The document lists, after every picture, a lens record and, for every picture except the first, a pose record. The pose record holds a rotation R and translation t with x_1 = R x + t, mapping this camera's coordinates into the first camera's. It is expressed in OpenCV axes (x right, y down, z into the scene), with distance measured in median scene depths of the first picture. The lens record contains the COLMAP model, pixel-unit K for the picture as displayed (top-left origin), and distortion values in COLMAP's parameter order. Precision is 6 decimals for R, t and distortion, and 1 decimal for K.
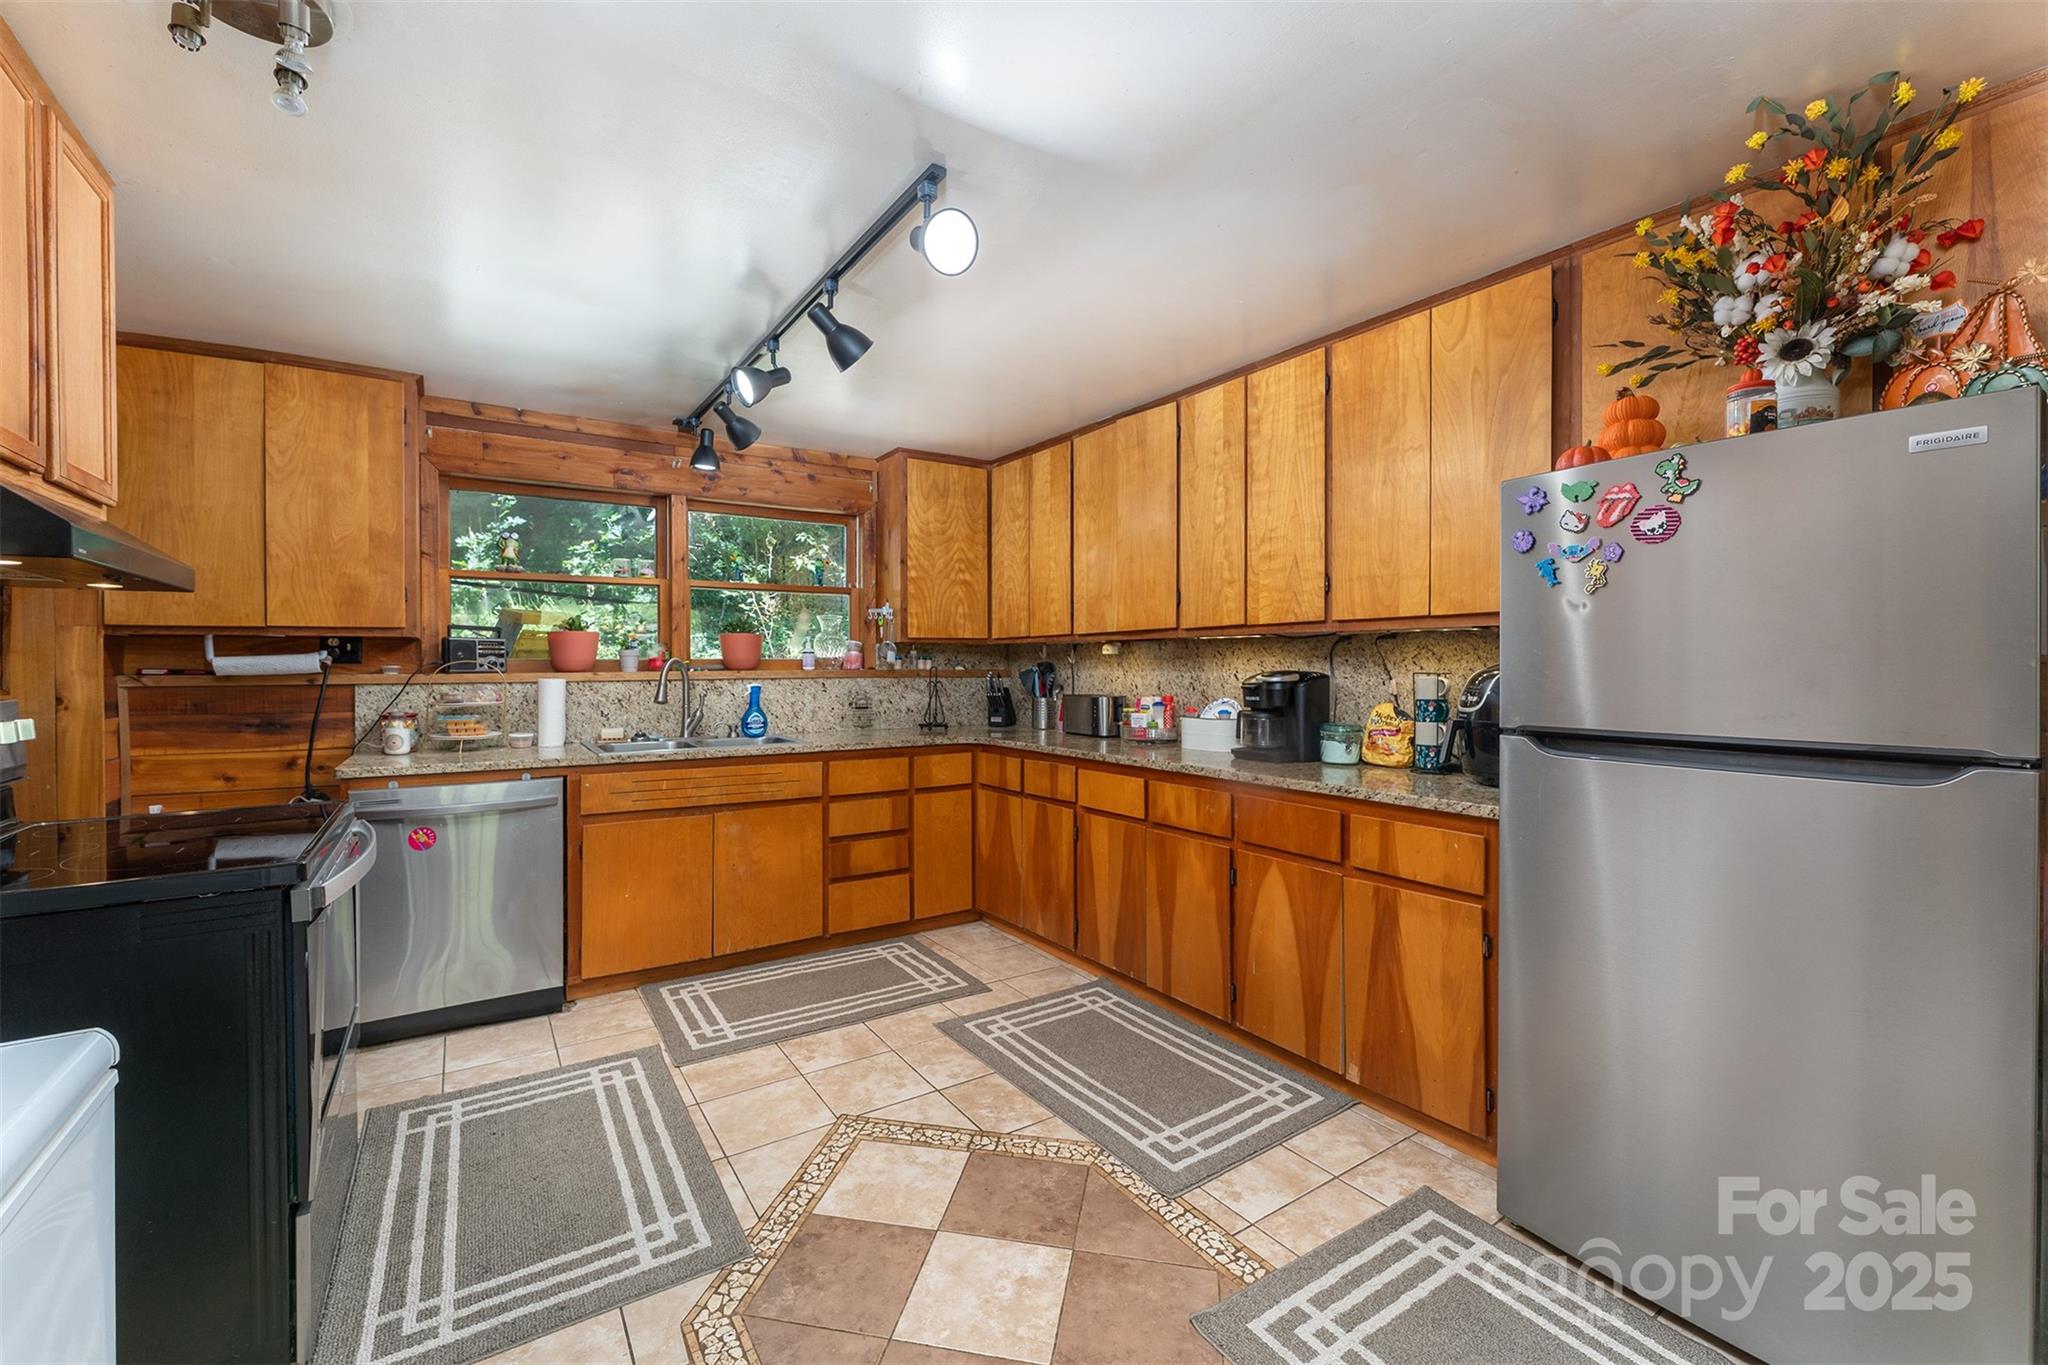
lens RADIAL K [[841.4, 0, 1032.7], [0, 841.4, 665.0], [0, 0, 1]] dist [0.001692, -0.000388]
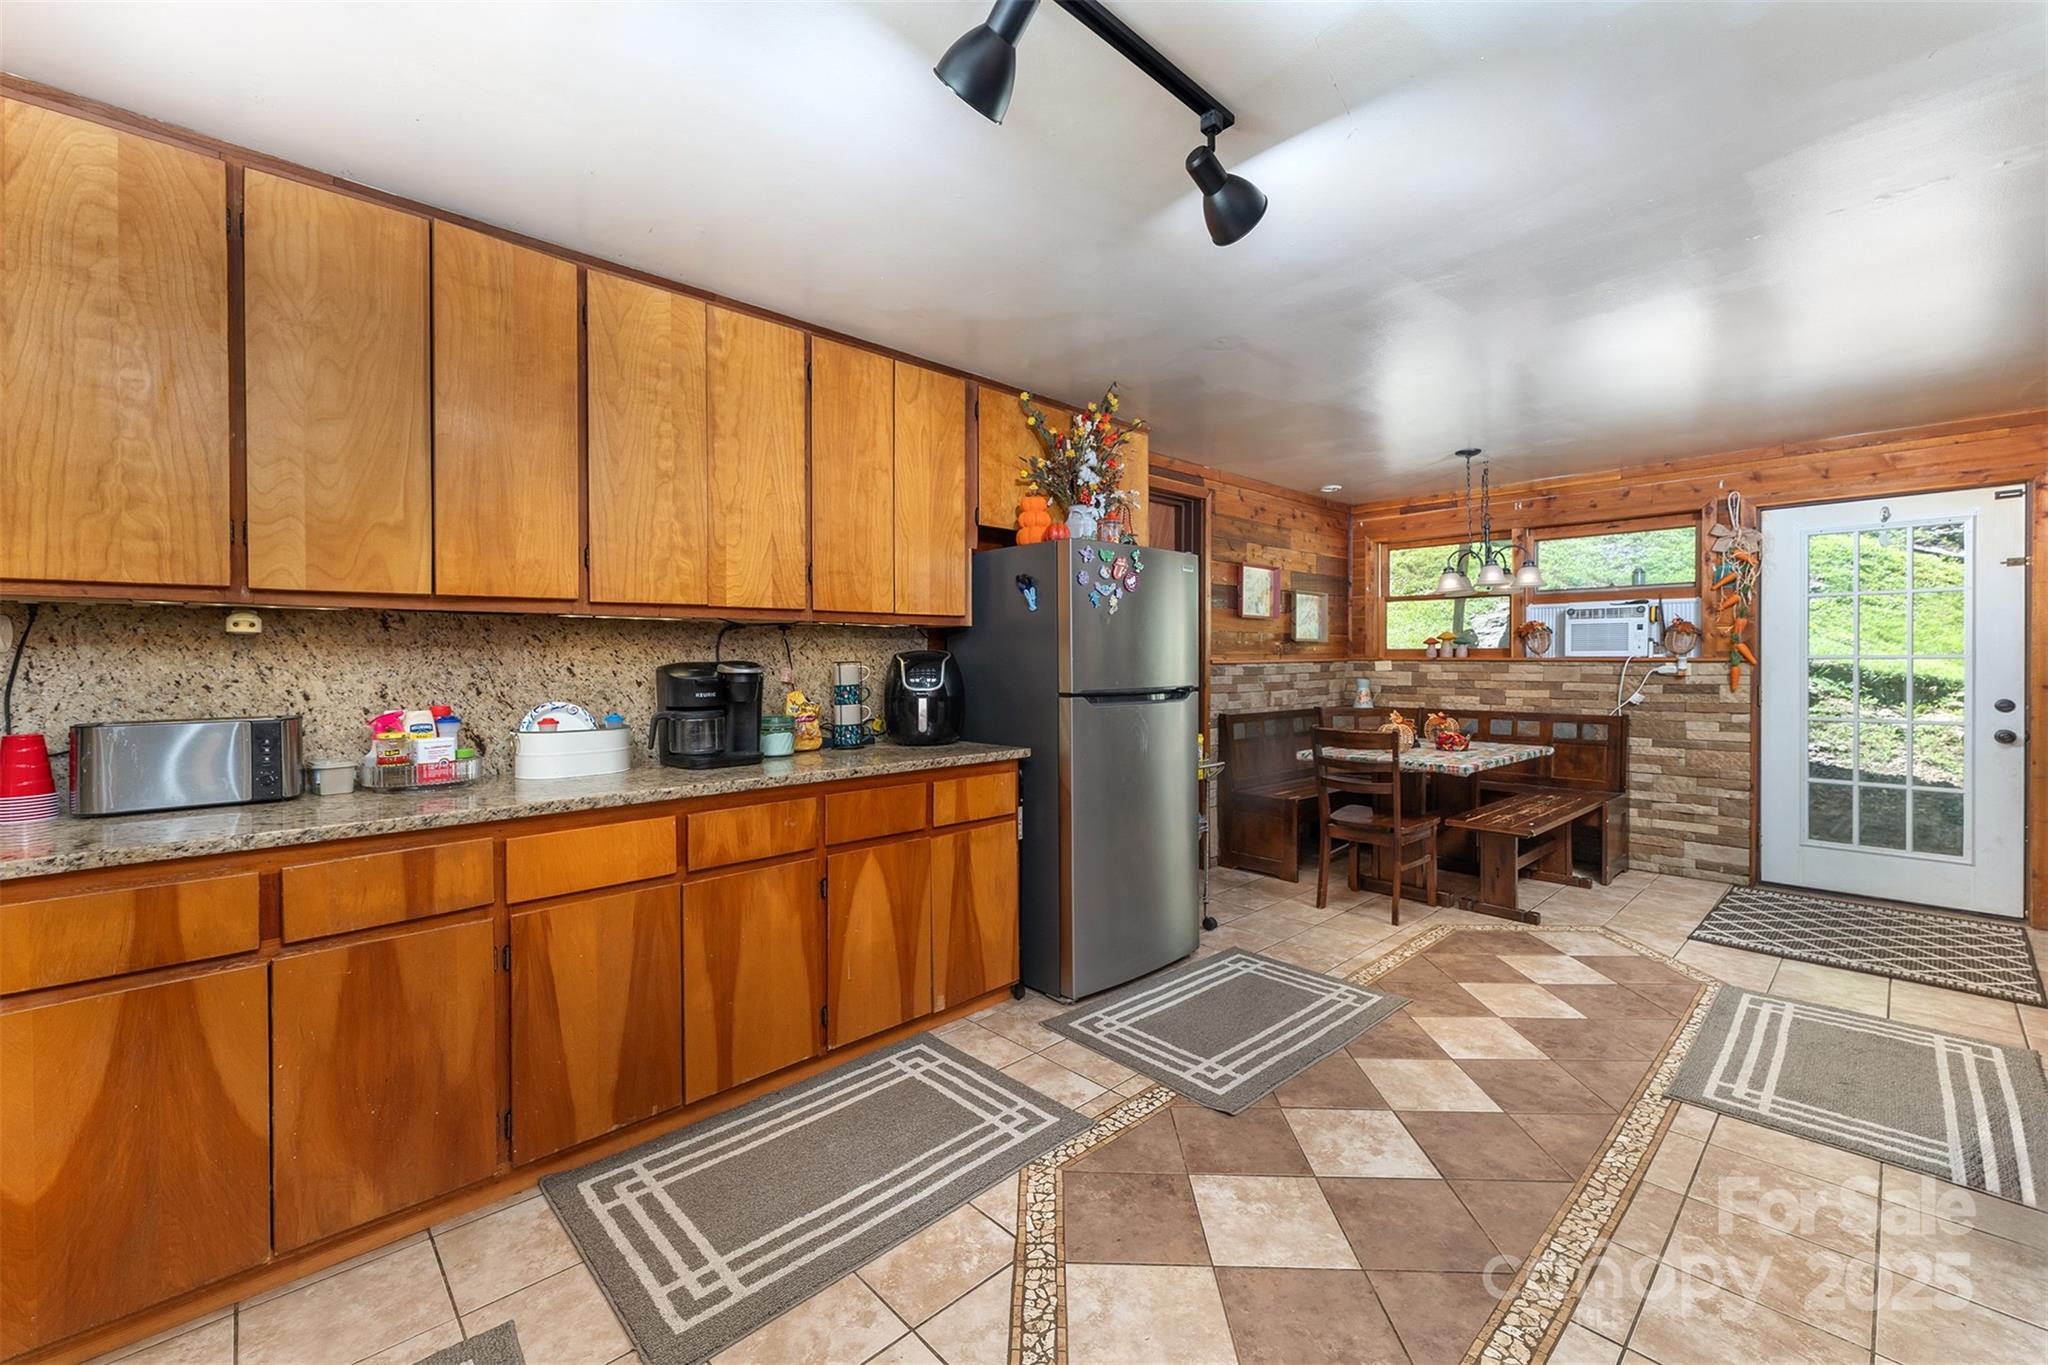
lens RADIAL K [[841.4, 0, 998.4], [0, 841.4, 662.9], [0, 0, 1]] dist [0.001692, -0.000388]
pose [[-0.151399, -0.000984, 0.988472, -0.591451], [0.006401, 0.999978, 0.001976, 0.008293], [-0.988452, 0.006627, -0.151390, 0.823312]]
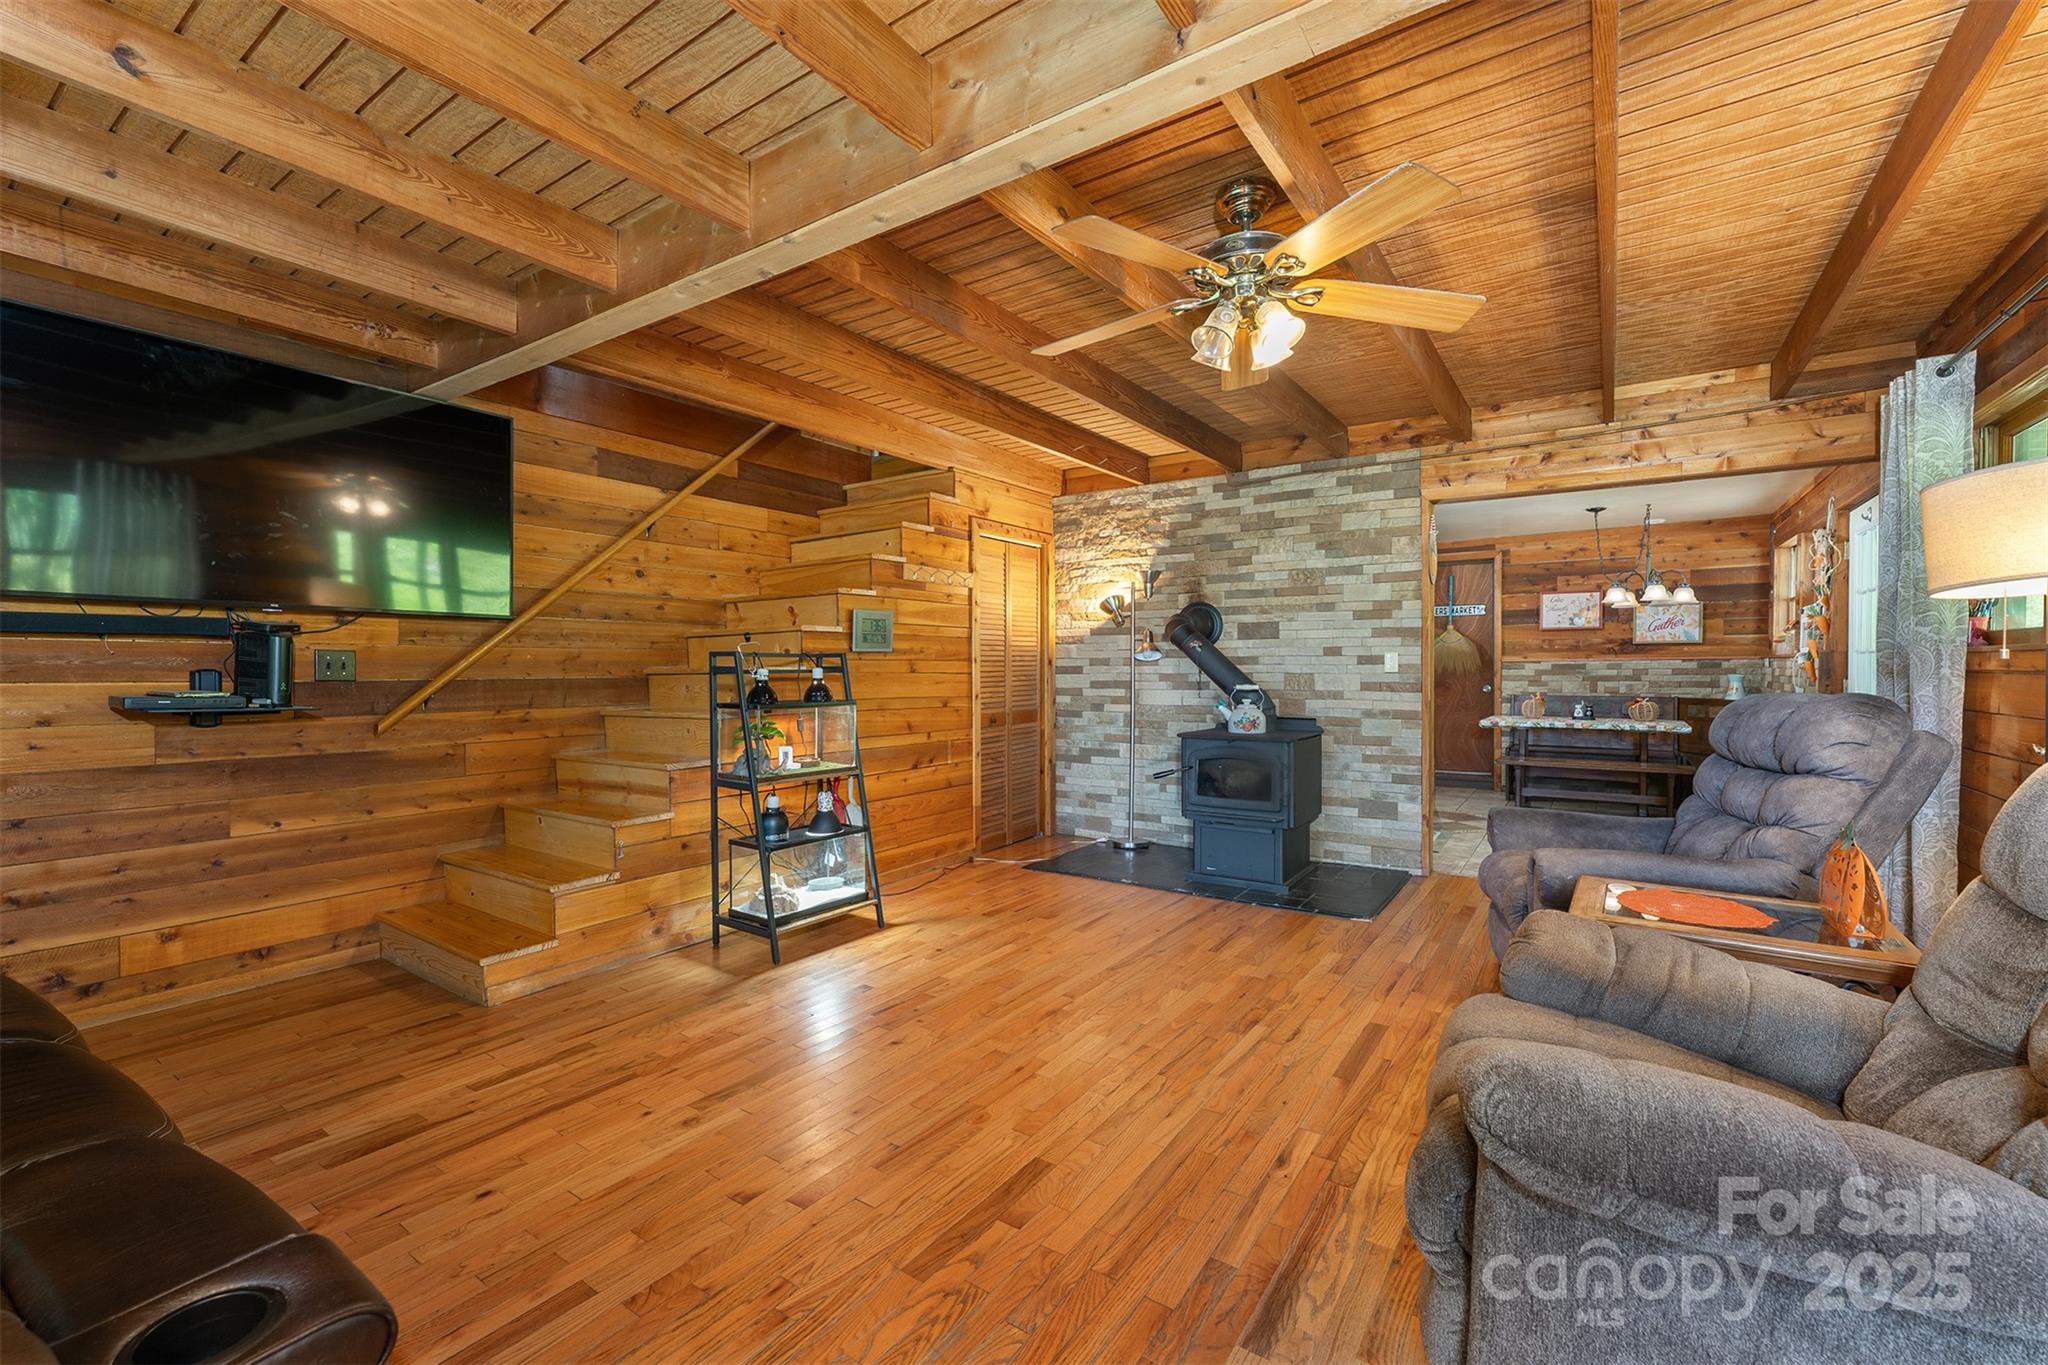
lens RADIAL K [[841.4, 0, 998.0], [0, 841.4, 684.5], [0, 0, 1]] dist [0.001692, -0.000388]
pose [[0.935370, -0.007973, 0.353581, -1.338342], [0.003481, 0.999905, 0.013339, 0.044388], [-0.353654, -0.011246, 0.935309, -1.574462]]
